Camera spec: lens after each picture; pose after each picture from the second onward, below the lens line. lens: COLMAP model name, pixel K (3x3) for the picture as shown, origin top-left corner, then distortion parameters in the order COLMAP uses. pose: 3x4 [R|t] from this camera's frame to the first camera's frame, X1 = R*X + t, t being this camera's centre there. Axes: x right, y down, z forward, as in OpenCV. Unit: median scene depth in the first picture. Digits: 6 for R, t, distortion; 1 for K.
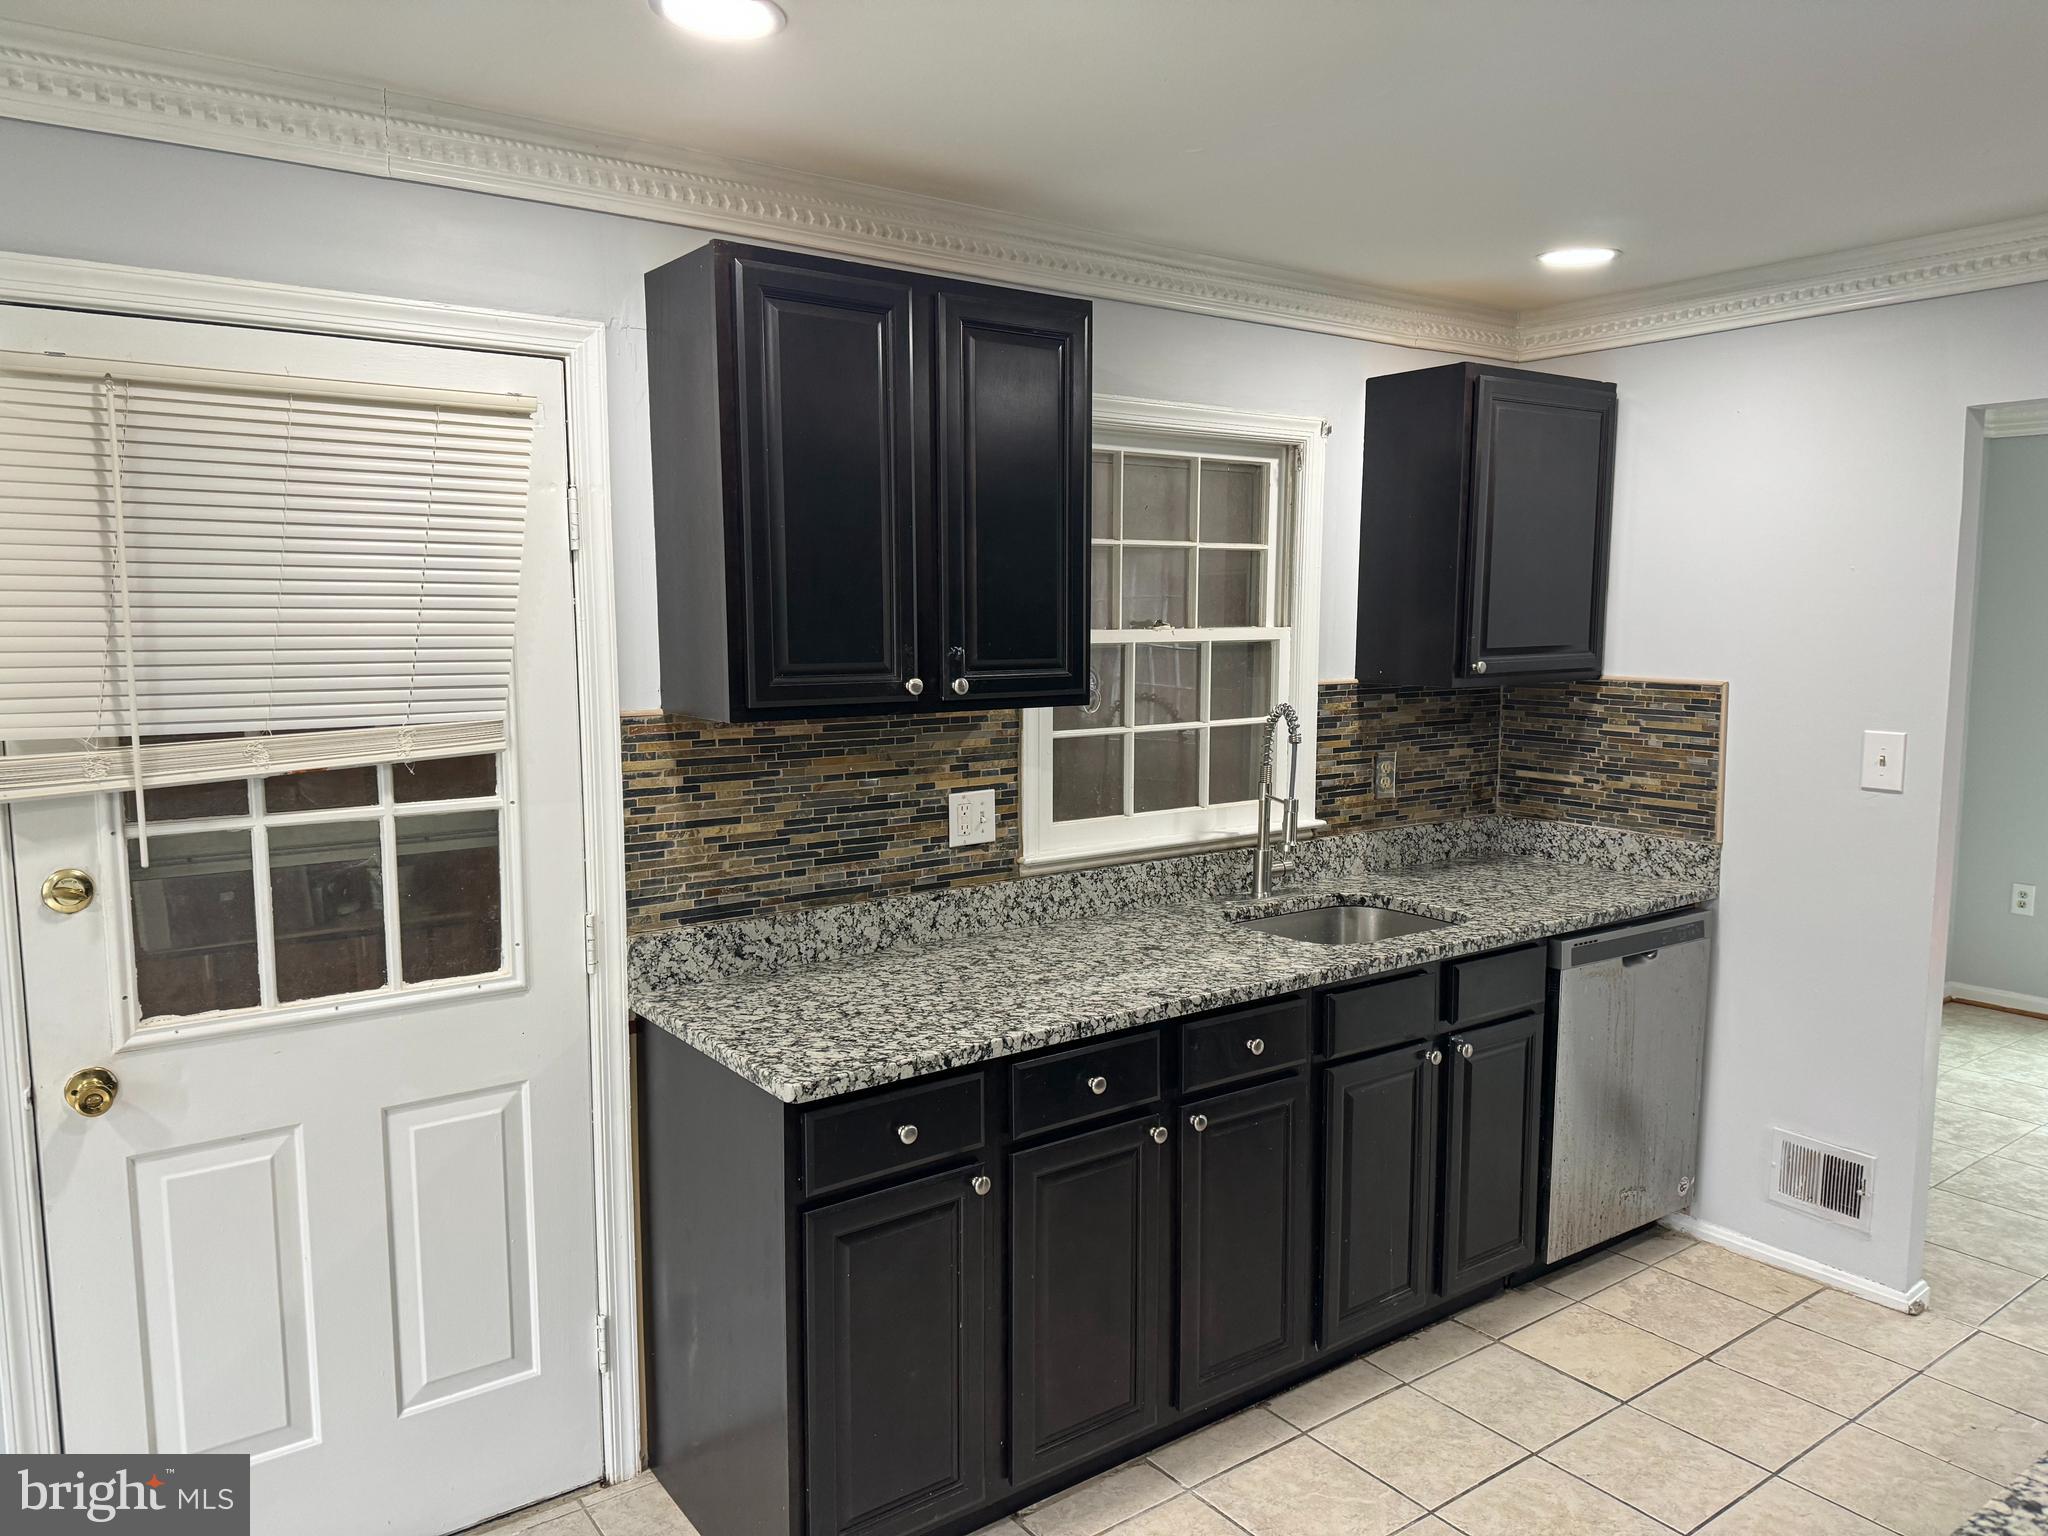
lens RADIAL K [[1445.4, 0, 1042.4], [0, 1445.4, 776.6], [0, 0, 1]] dist [0.036547, -0.040664]
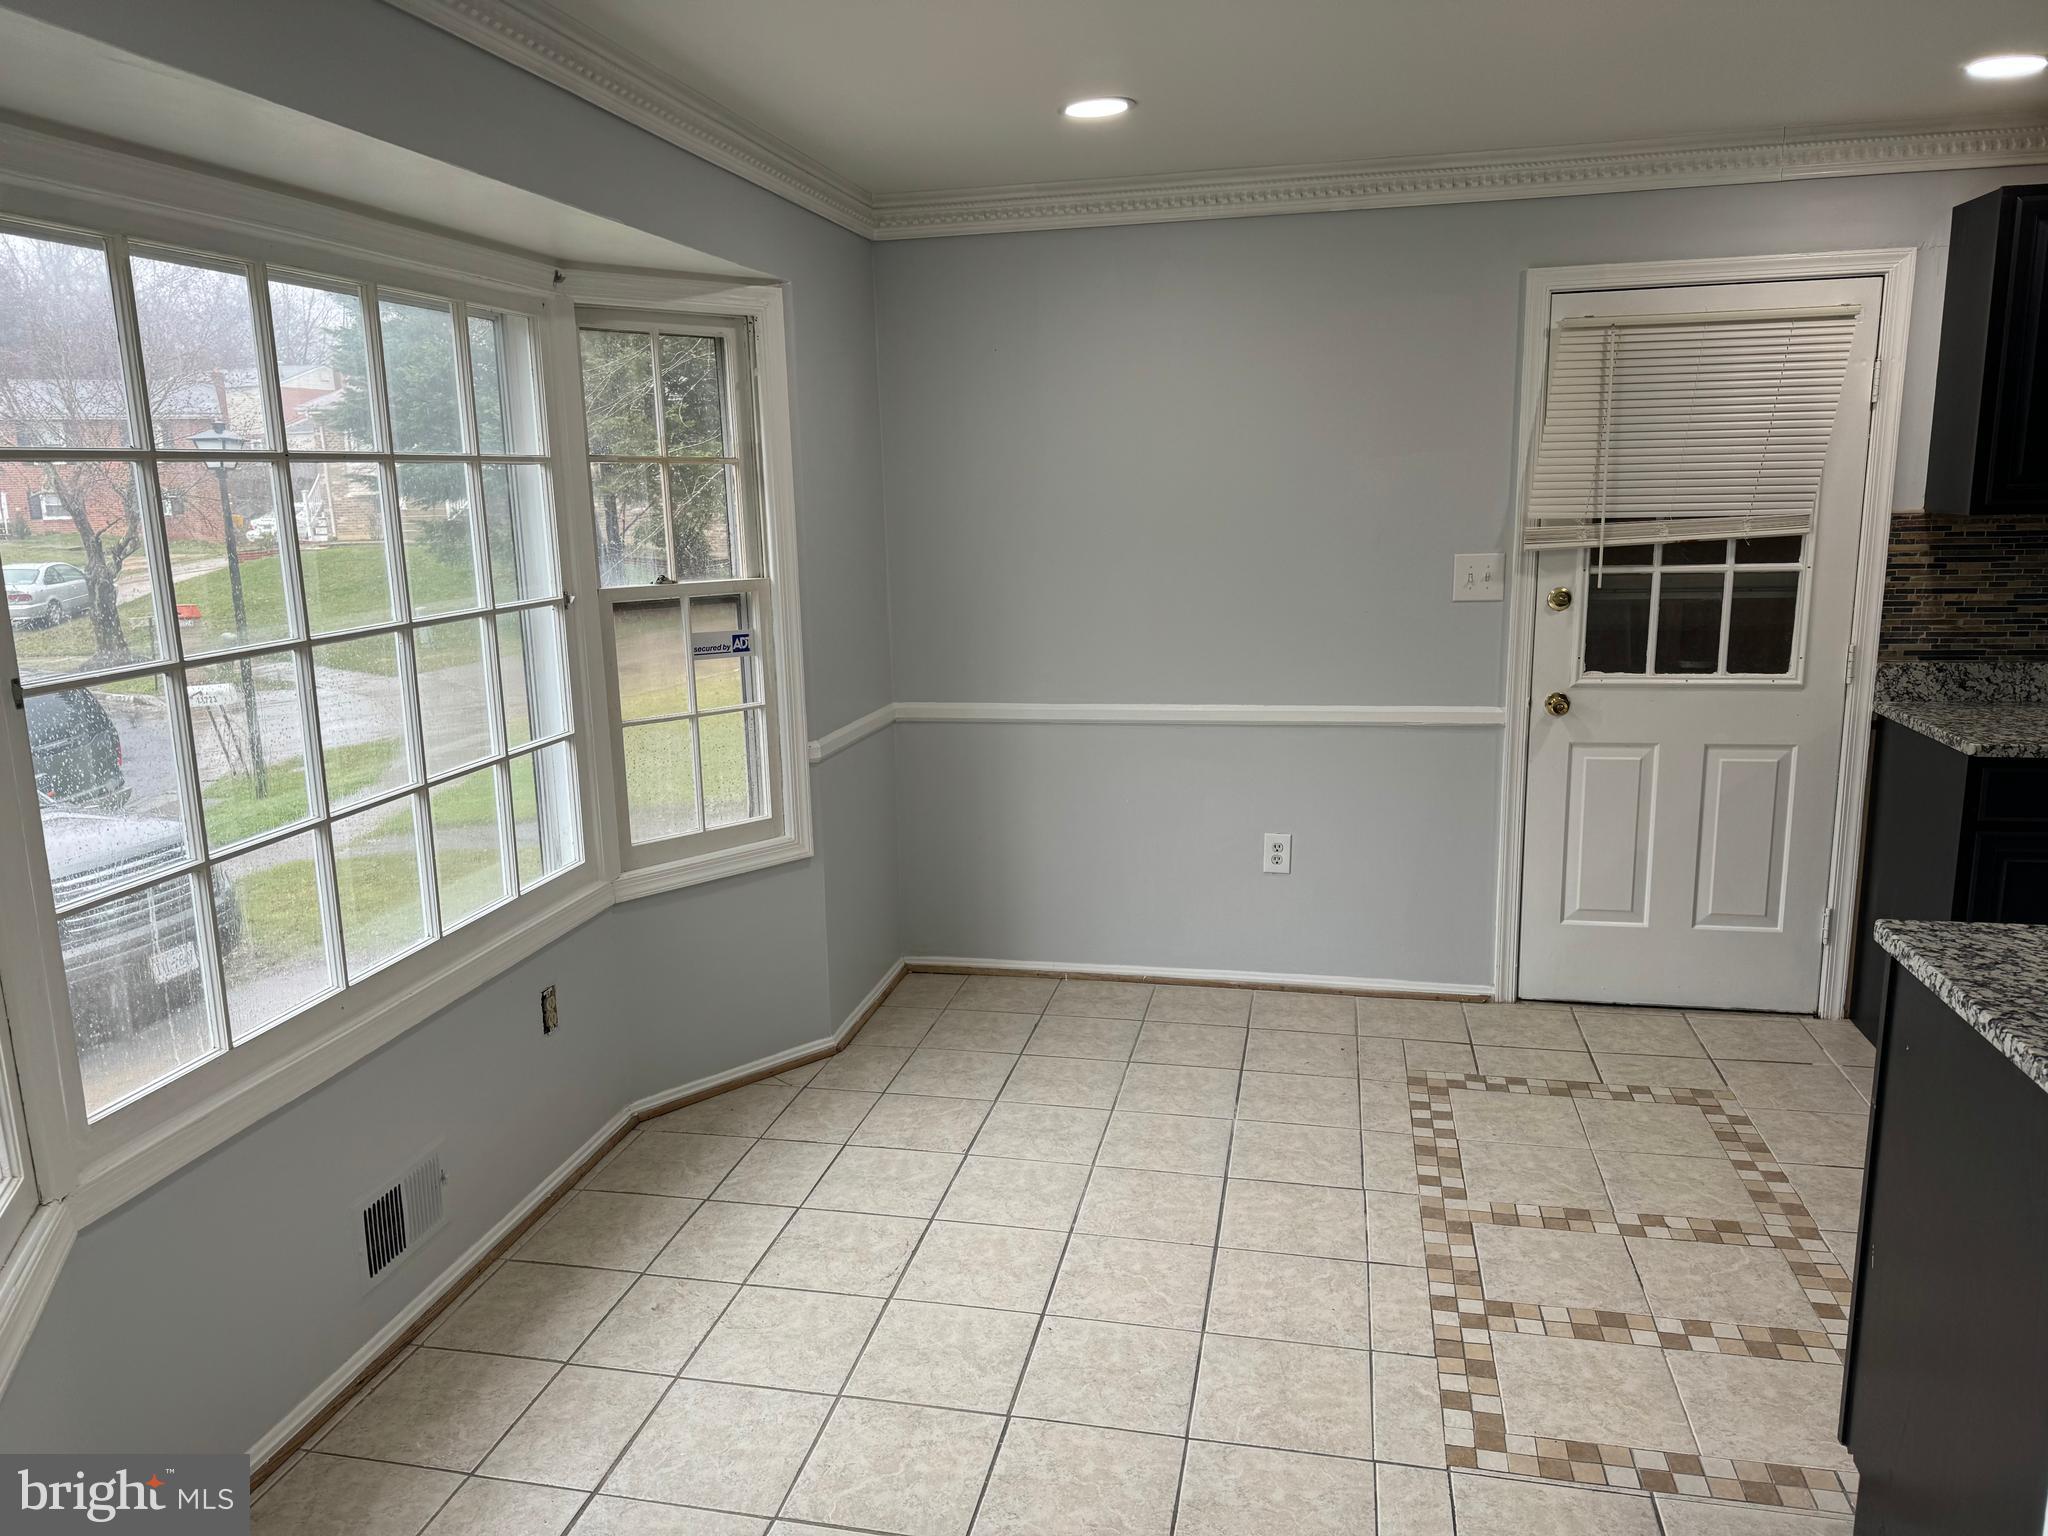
lens RADIAL K [[1445.4, 0, 1025.5], [0, 1445.4, 757.1], [0, 0, 1]] dist [0.036547, -0.040664]
pose [[0.668893, 0.133289, -0.731312, 0.256260], [-0.063086, 0.990423, 0.122813, 0.081756], [0.740677, -0.036013, 0.670895, -0.716771]]
